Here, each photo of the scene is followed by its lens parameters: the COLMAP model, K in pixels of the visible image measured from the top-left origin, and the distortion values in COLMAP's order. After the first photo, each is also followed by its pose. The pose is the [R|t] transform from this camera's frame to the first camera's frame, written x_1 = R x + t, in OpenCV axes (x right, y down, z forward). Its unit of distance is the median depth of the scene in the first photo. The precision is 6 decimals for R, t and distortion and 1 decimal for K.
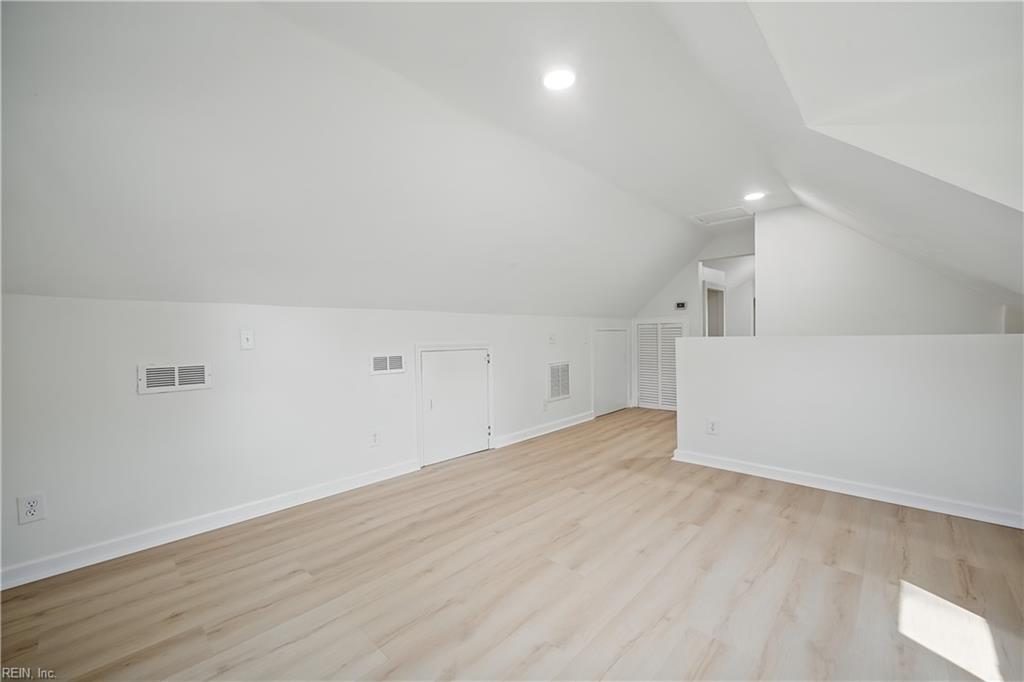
lens RADIAL K [[406.9, 0, 509.4], [0, 406.9, 337.2], [0, 0, 1]] dist [-0.004476, 0.001347]
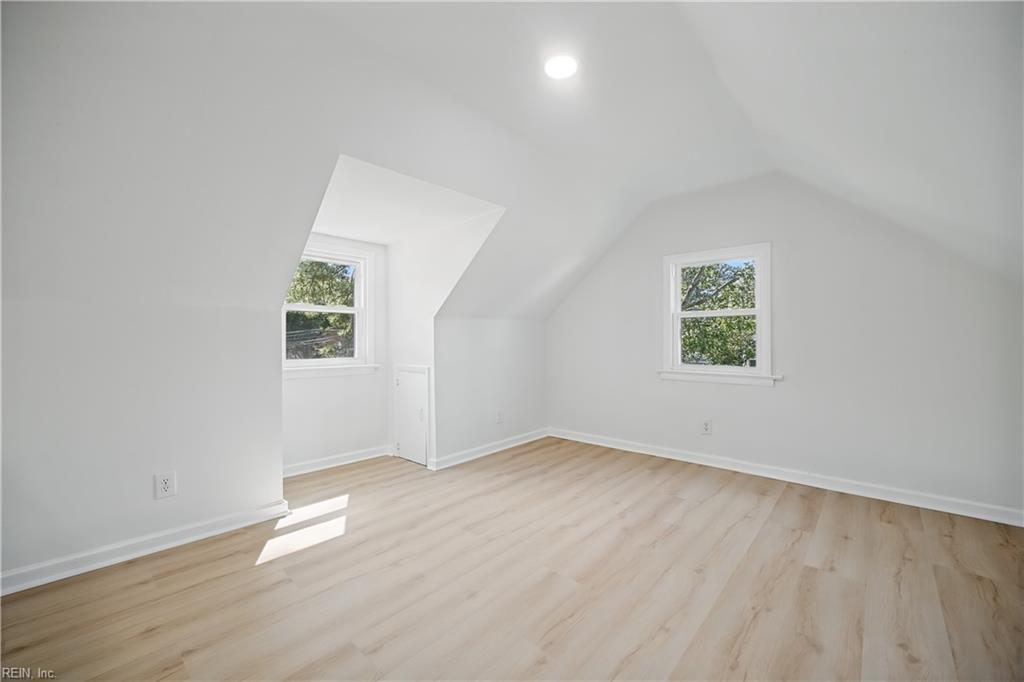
lens RADIAL K [[406.9, 0, 516.5], [0, 406.9, 338.9], [0, 0, 1]] dist [-0.004476, 0.001347]
pose [[-0.998724, 0.016012, -0.047893, 0.188435], [0.015710, 0.999854, 0.006688, -0.007352], [0.047993, 0.005927, -0.998830, 1.312300]]
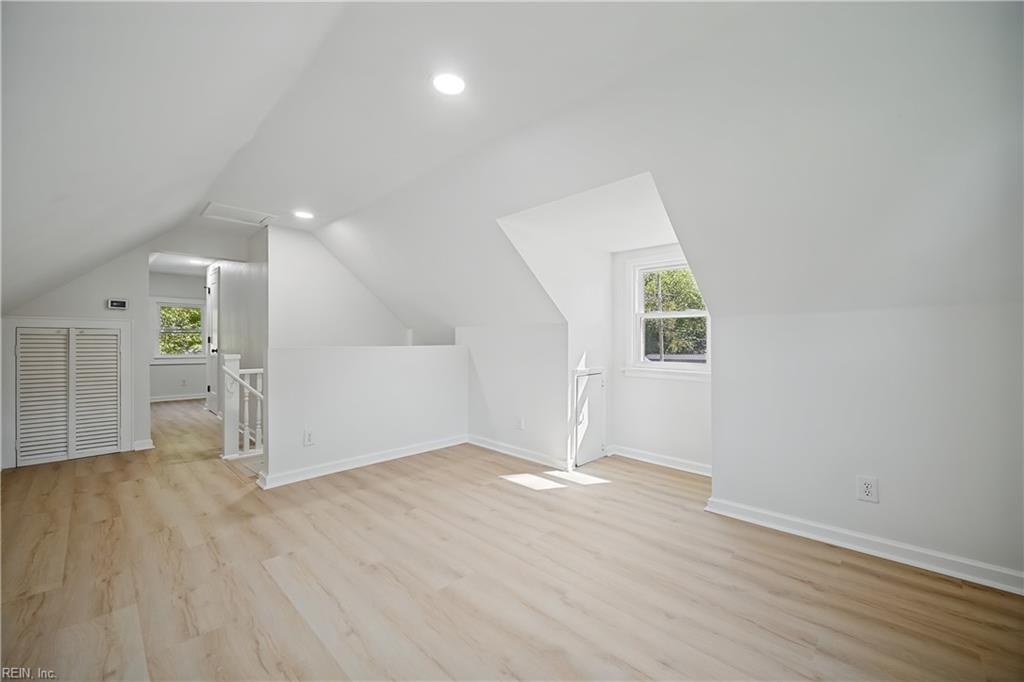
lens RADIAL K [[406.9, 0, 511.3], [0, 406.9, 343.1], [0, 0, 1]] dist [-0.004476, 0.001347]
pose [[-0.000673, 0.010121, 0.999949, -0.569473], [0.003196, 0.999944, -0.010119, -0.000195], [-0.999995, 0.003189, -0.000706, 0.577950]]
